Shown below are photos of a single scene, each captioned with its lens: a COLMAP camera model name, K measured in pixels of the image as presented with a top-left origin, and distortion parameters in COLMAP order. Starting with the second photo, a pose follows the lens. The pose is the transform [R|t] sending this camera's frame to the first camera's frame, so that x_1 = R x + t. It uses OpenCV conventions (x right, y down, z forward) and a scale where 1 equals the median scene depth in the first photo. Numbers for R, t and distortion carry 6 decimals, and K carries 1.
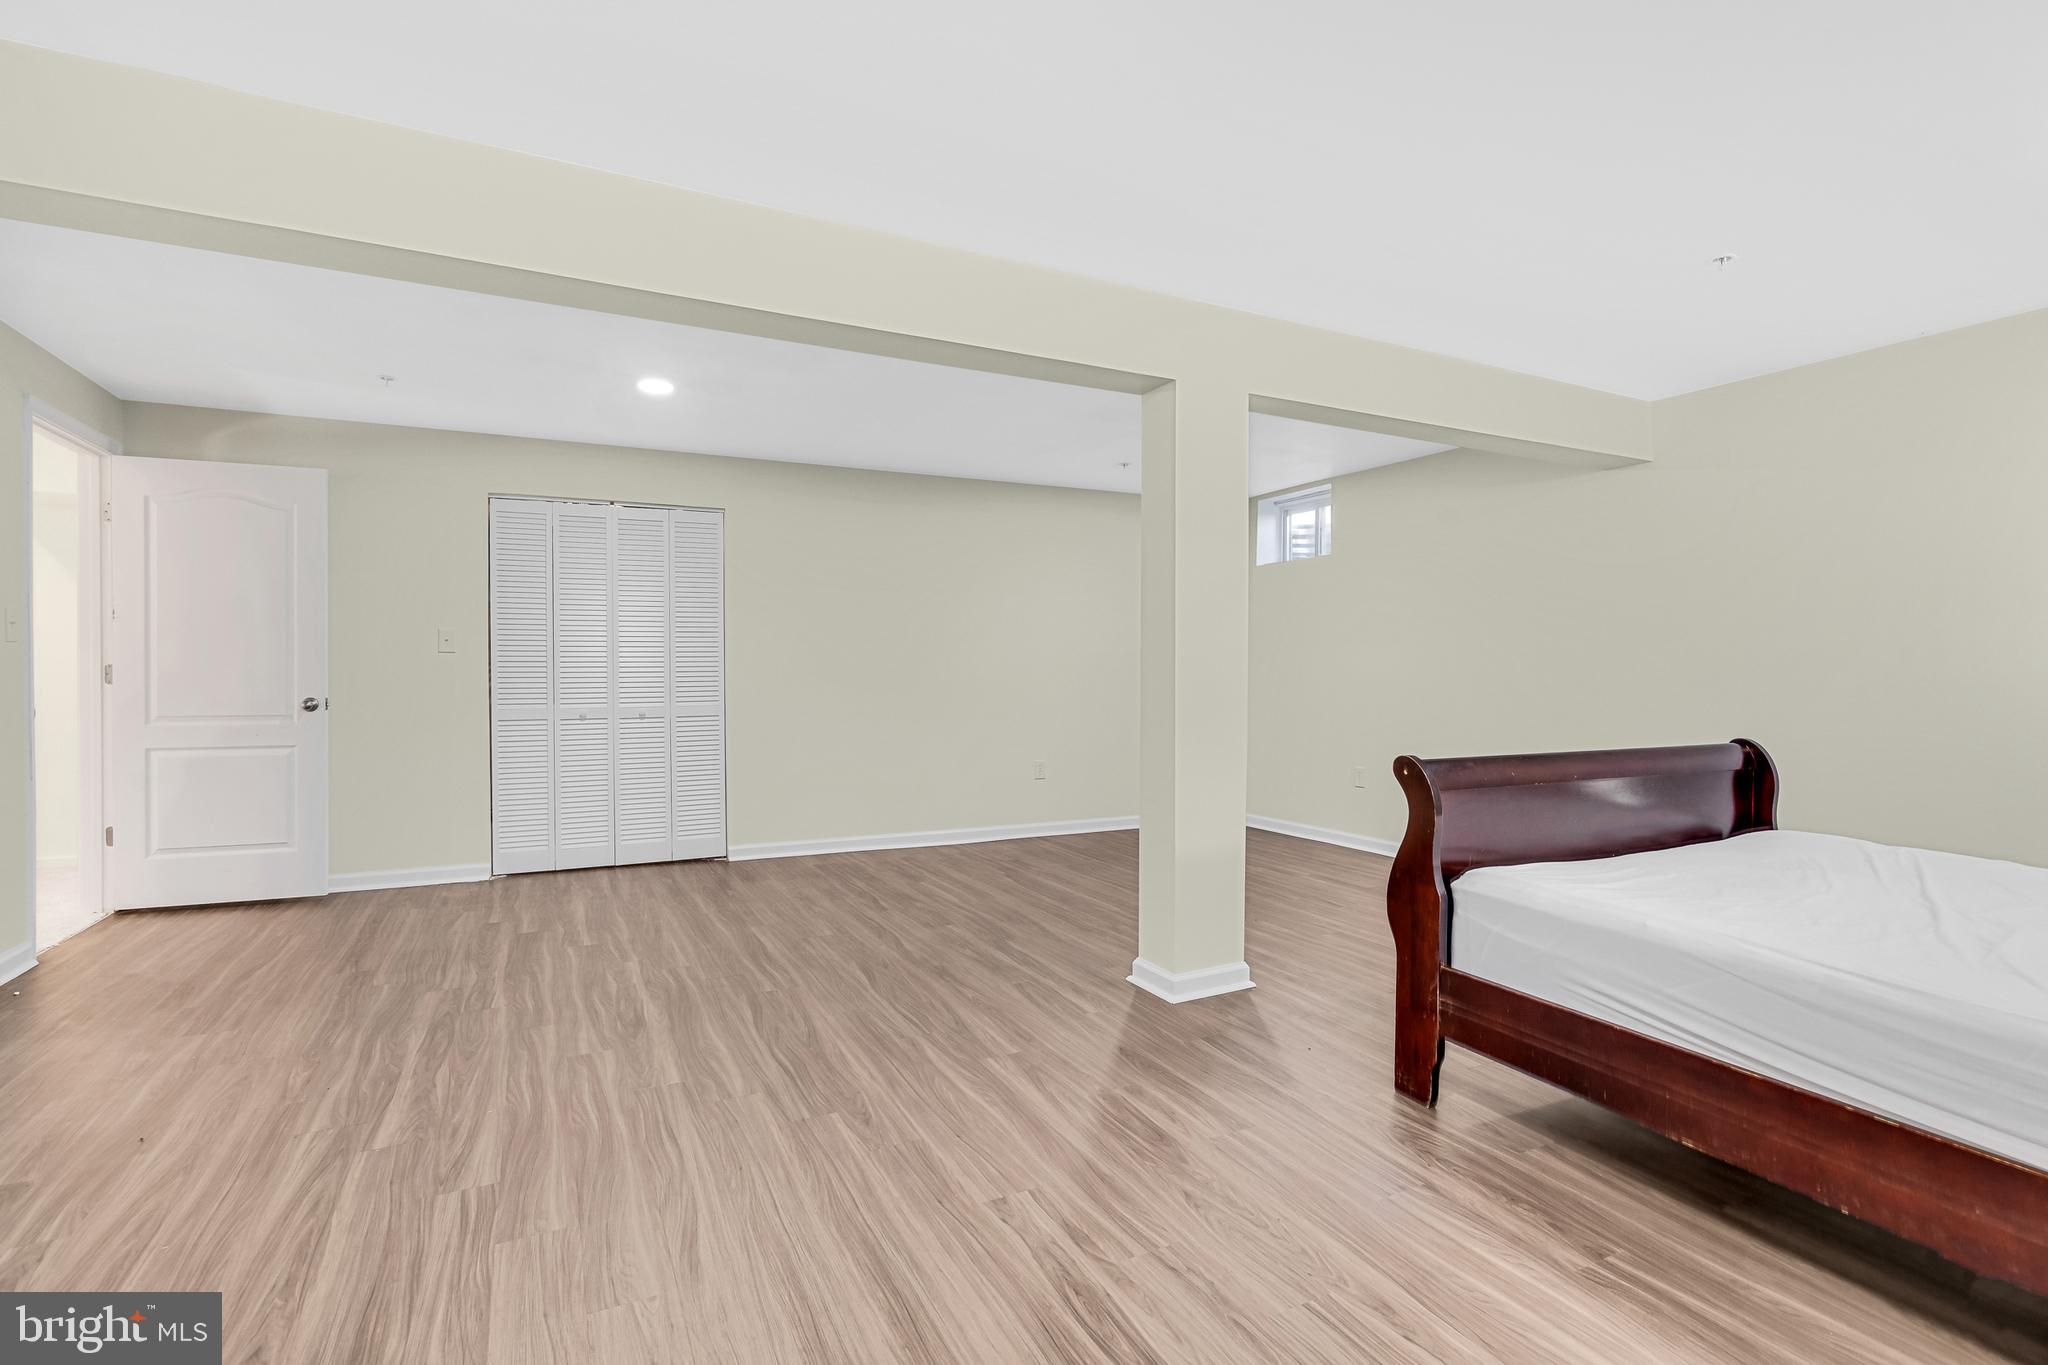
lens RADIAL K [[959.1, 0, 1017.6], [0, 959.1, 675.5], [0, 0, 1]] dist [0.015618, -0.000288]
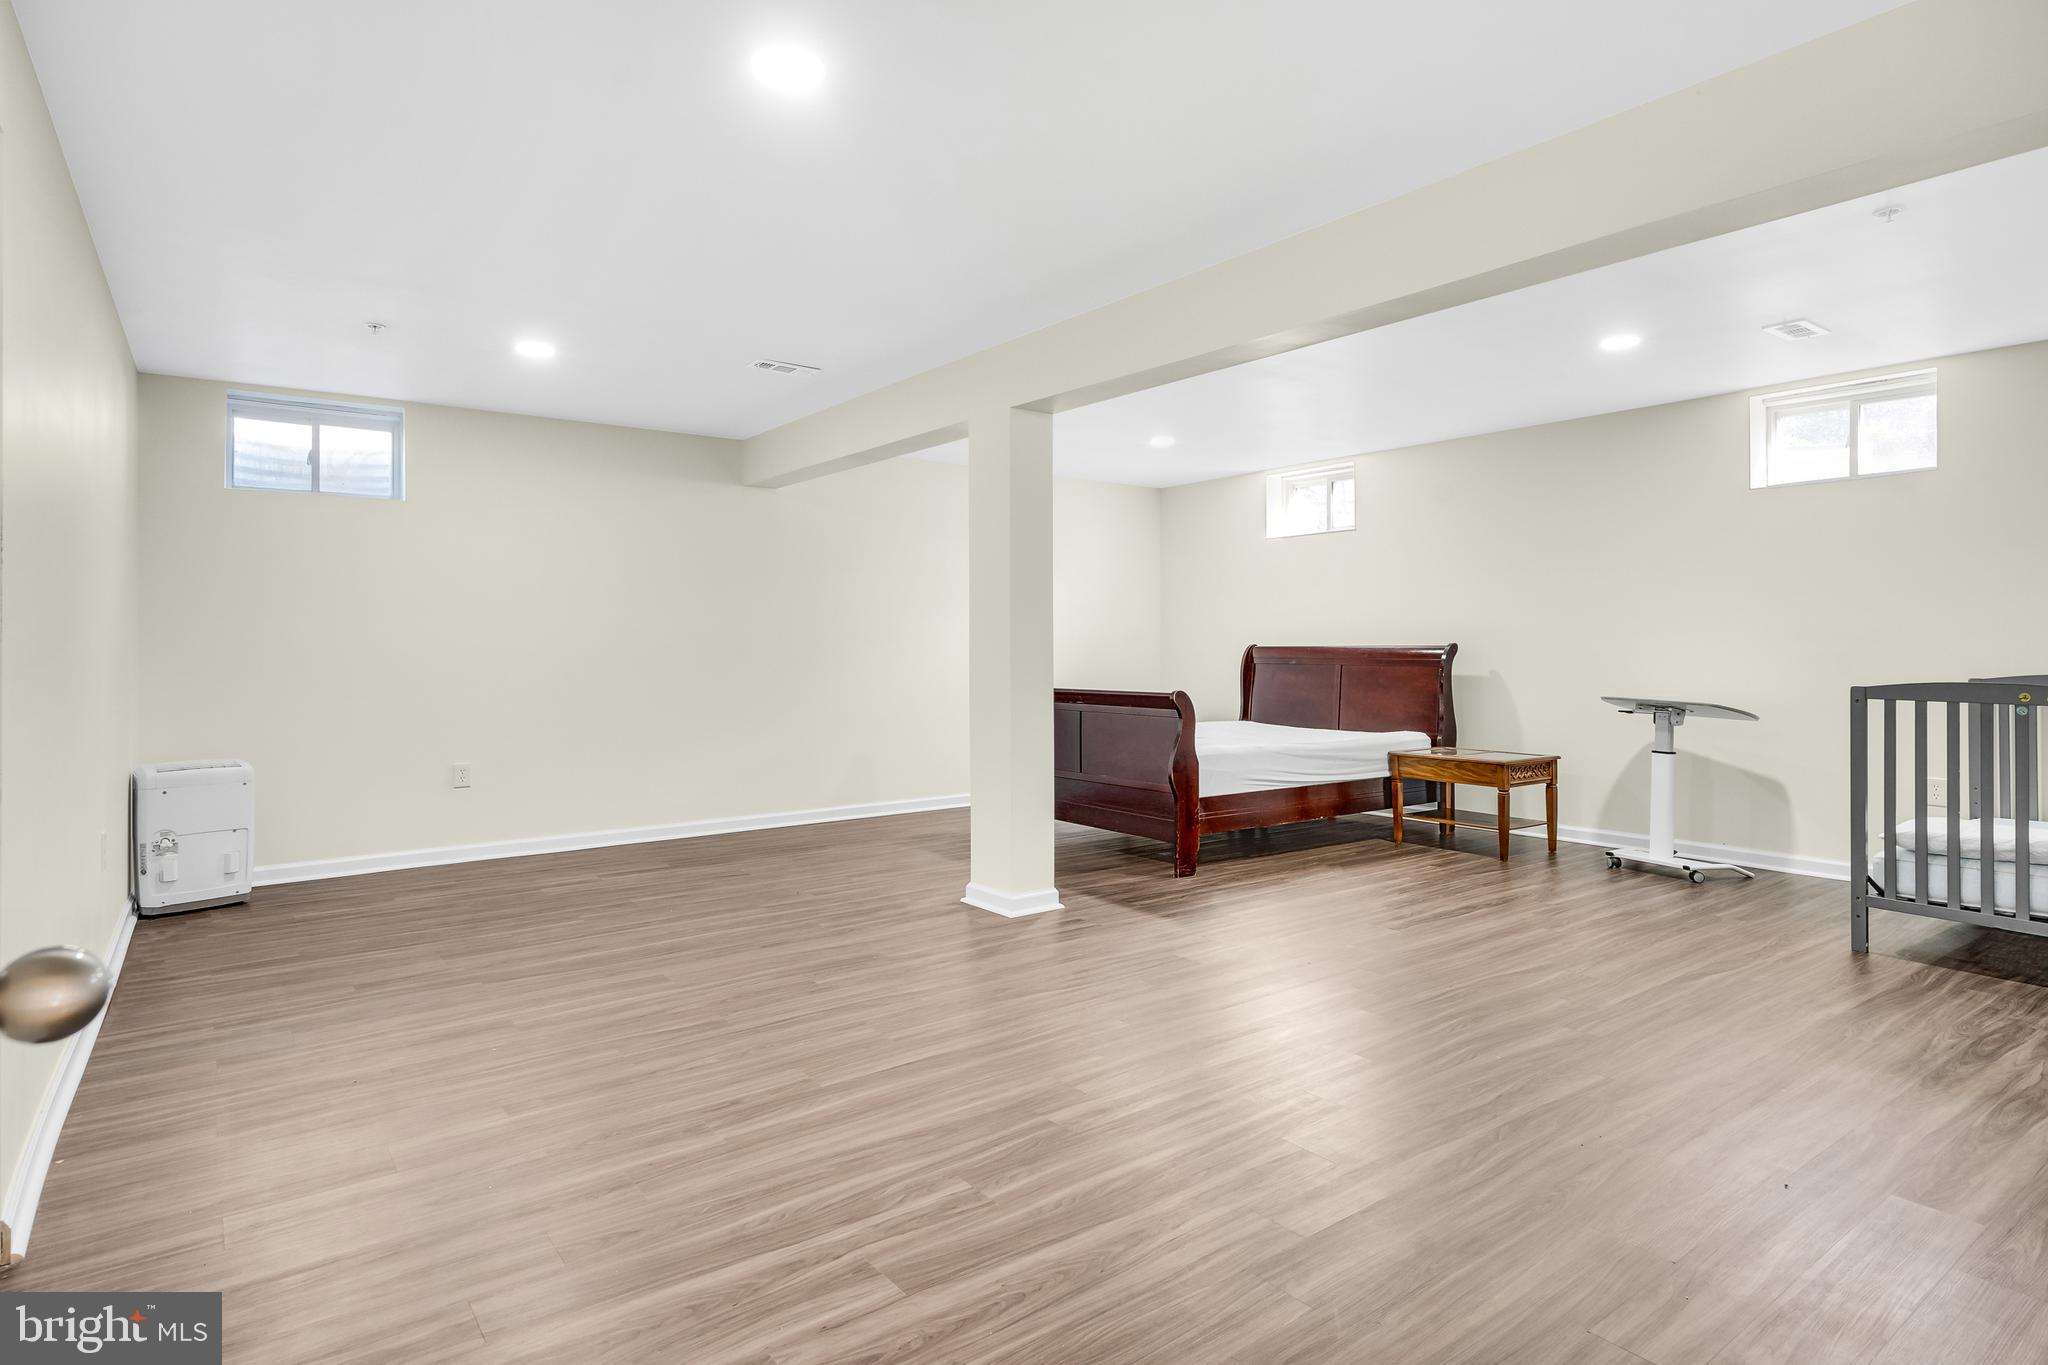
lens RADIAL K [[1081.8, 0, 1013.8], [0, 1081.8, 669.6], [0, 0, 1]] dist [-0.003576, -0.000091]
pose [[-0.163749, -0.023272, 0.986228, -1.011689], [0.015818, 0.999531, 0.026212, -0.004774], [-0.986375, 0.019892, -0.163304, 1.072140]]
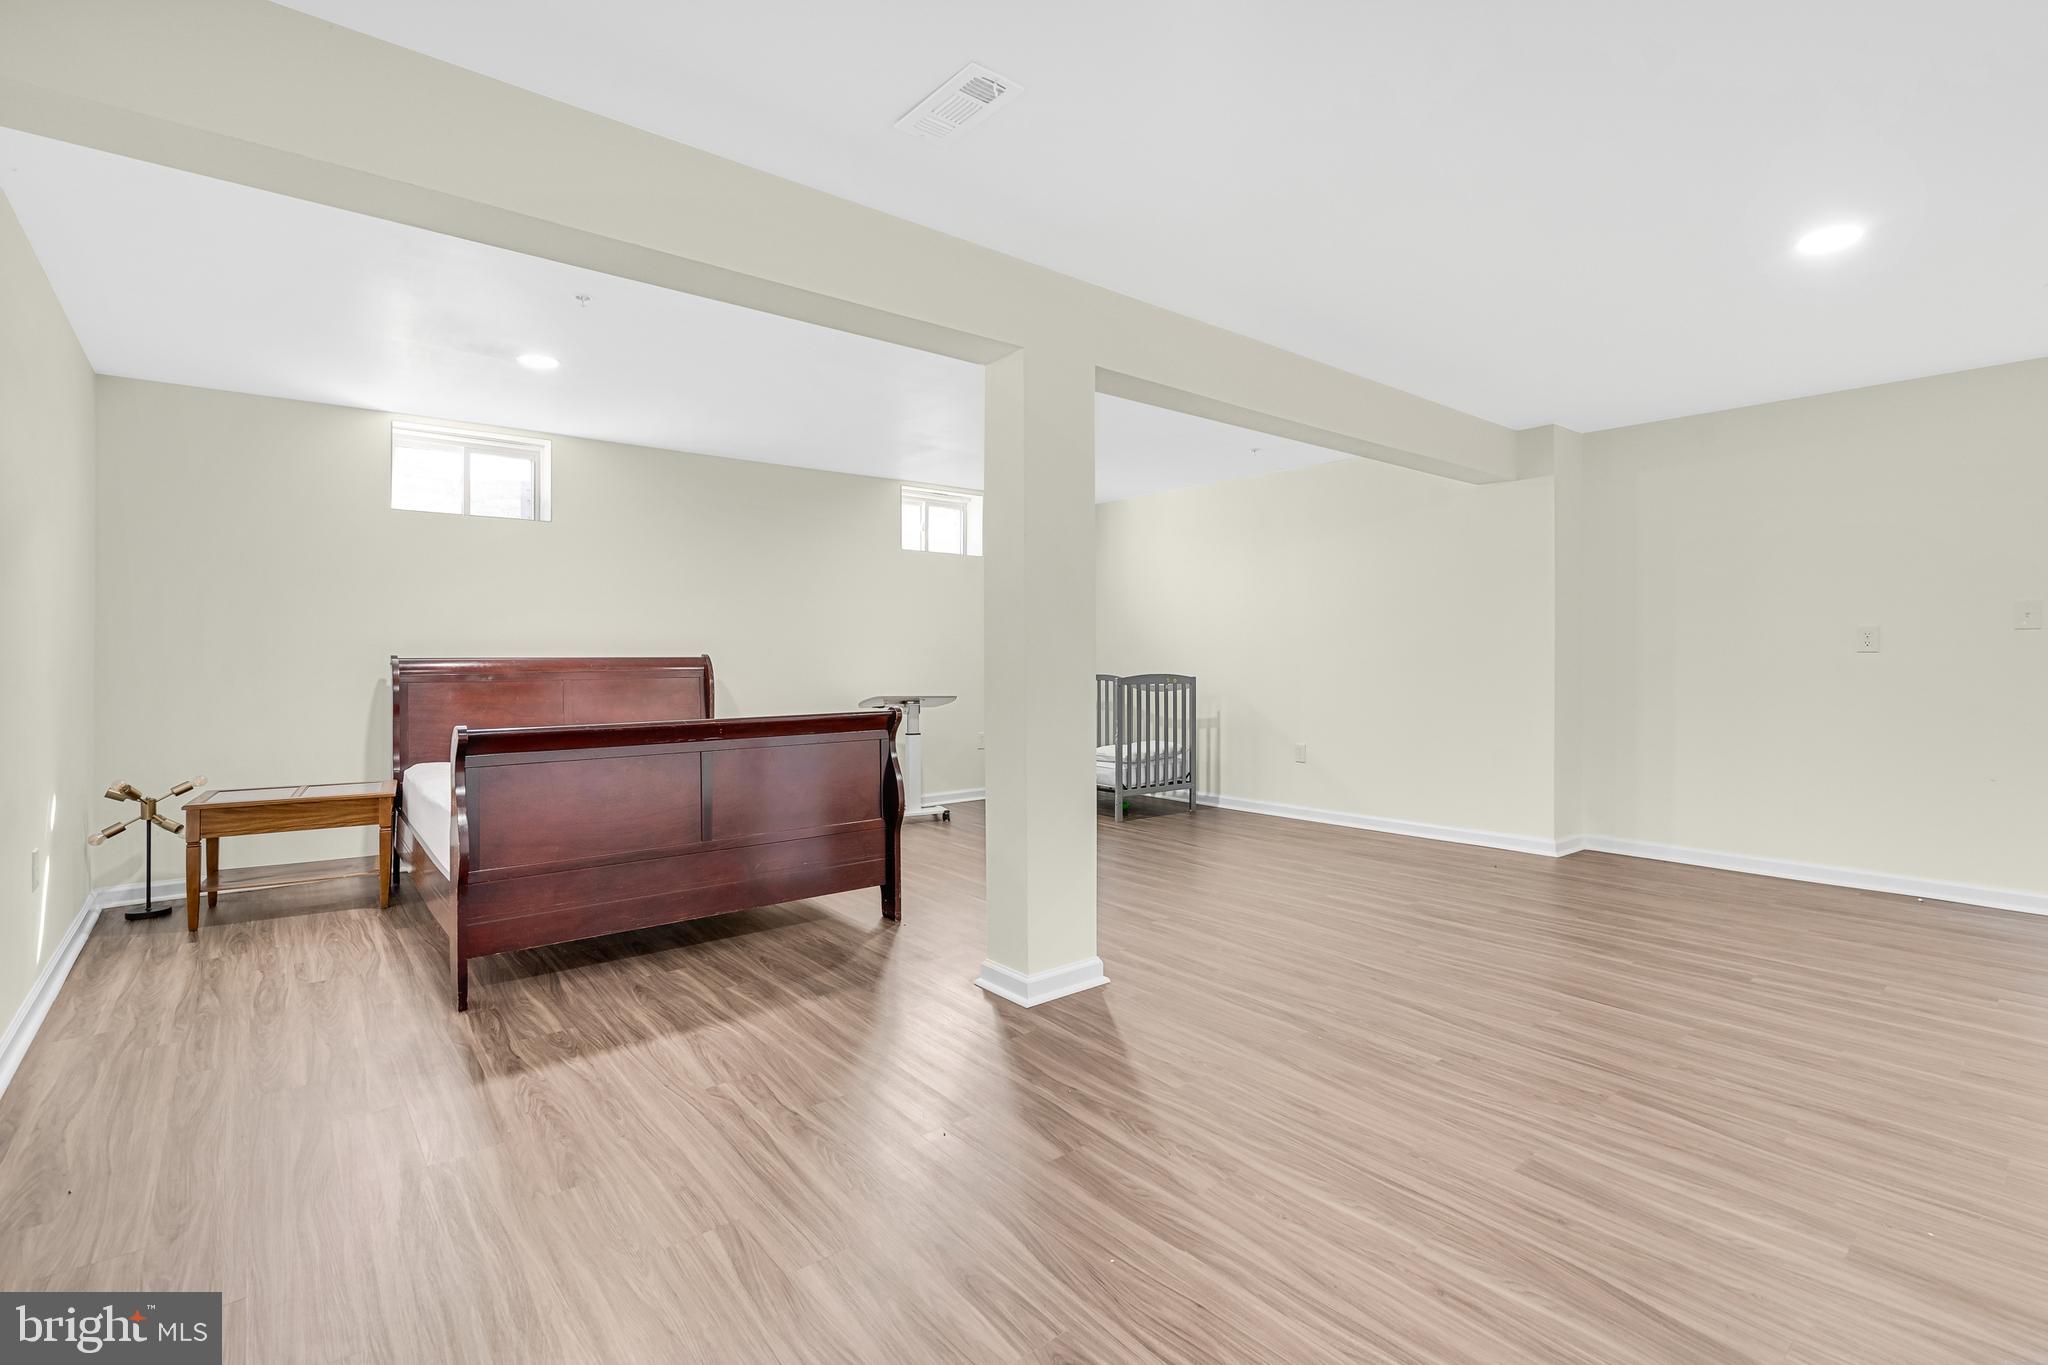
lens RADIAL K [[959.1, 0, 1017.5], [0, 959.1, 663.1], [0, 0, 1]] dist [0.015618, -0.000288]
pose [[-0.975091, 0.003564, -0.221779, 0.366038], [-0.001412, 0.999751, 0.022273, -0.013320], [0.221803, 0.022031, -0.974843, 1.689193]]
